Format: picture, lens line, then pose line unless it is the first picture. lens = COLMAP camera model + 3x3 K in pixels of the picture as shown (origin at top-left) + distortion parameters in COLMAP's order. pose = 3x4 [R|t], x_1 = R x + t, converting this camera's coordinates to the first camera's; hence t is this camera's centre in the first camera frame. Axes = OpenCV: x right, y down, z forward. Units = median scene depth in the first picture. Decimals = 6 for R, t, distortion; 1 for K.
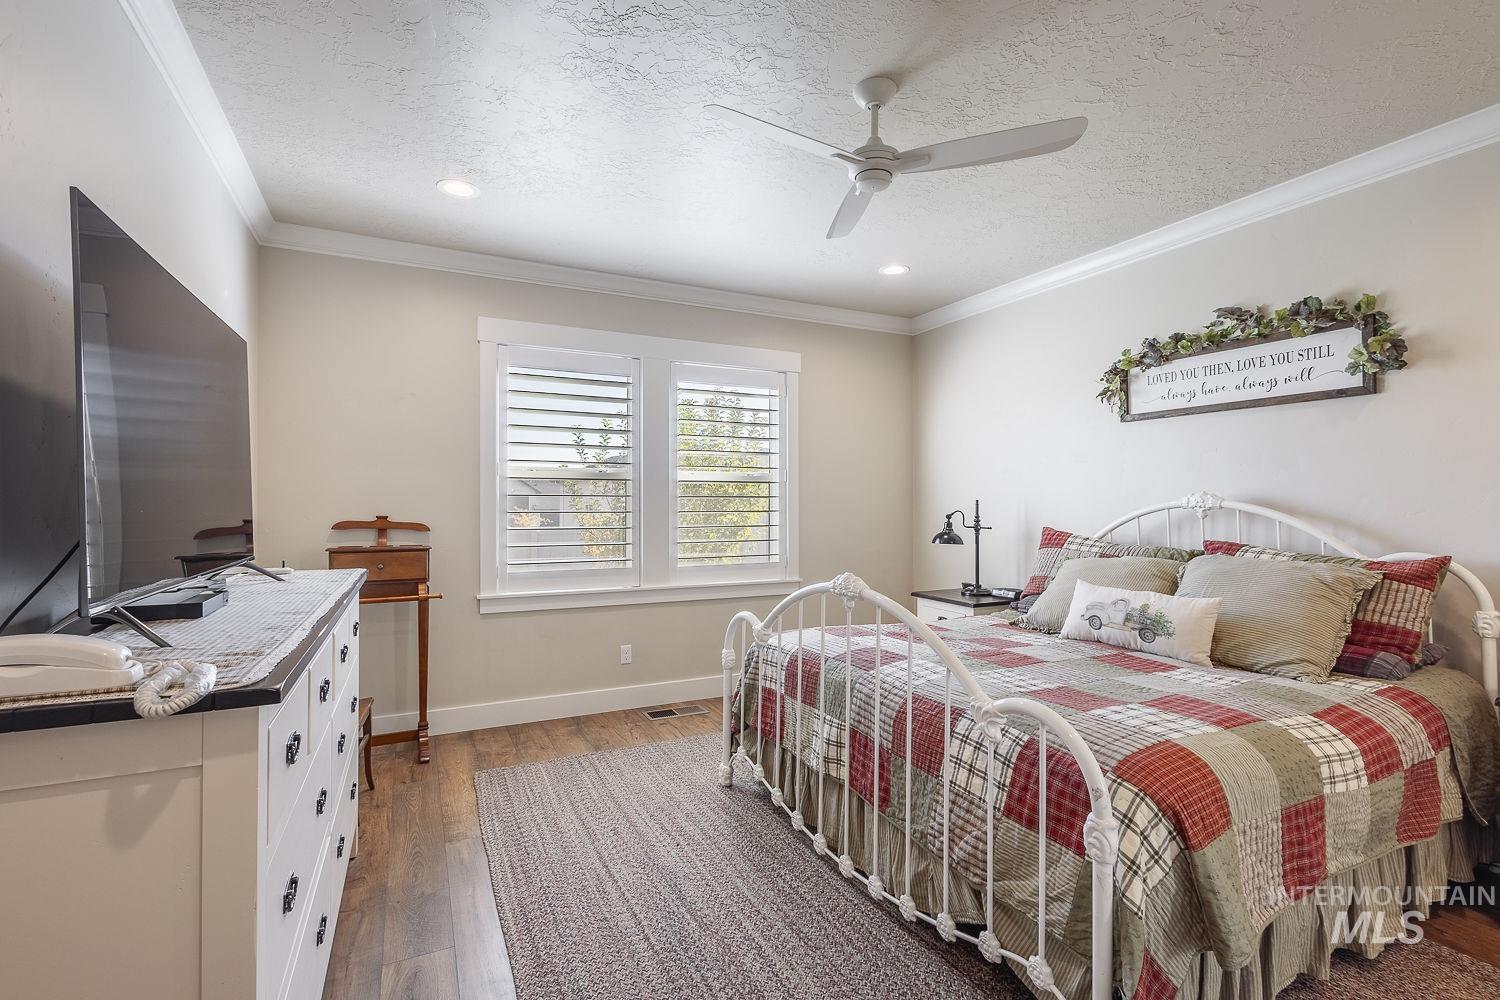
lens RADIAL K [[702.5, 0, 751.7], [0, 702.5, 494.5], [0, 0, 1]] dist [0.015942, -0.004842]
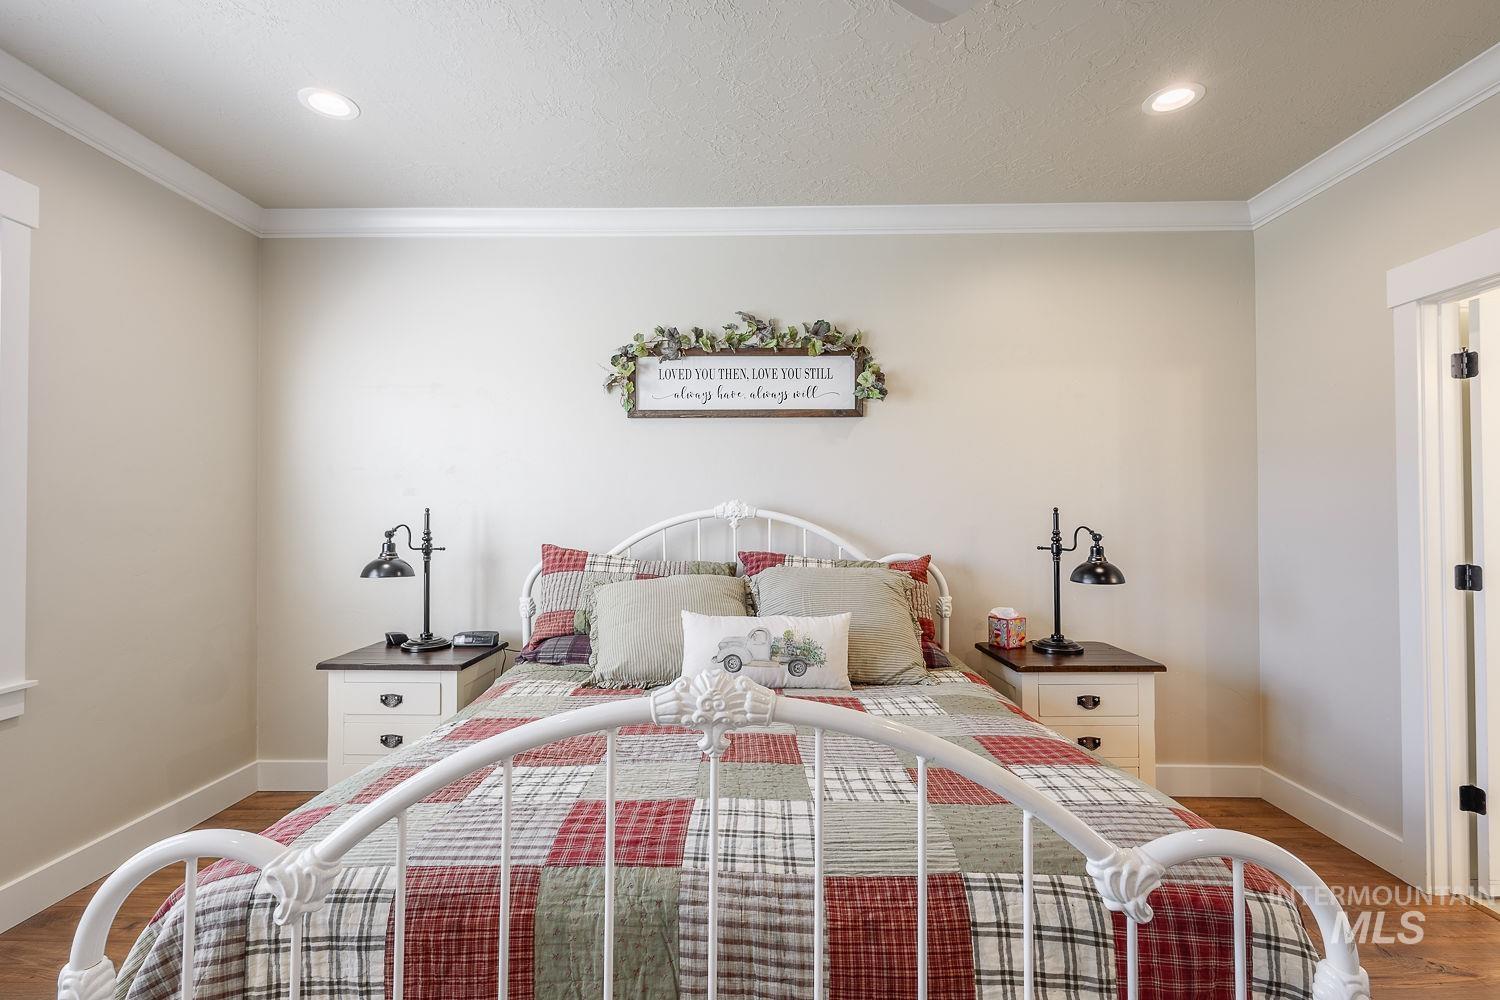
lens RADIAL K [[702.5, 0, 752.9], [0, 702.5, 495.4], [0, 0, 1]] dist [0.015942, -0.004842]
pose [[0.455567, 0.015921, 0.890059, -0.183213], [-0.009642, 0.999870, -0.012950, 0.001568], [-0.890150, -0.002682, 0.455661, 0.535538]]
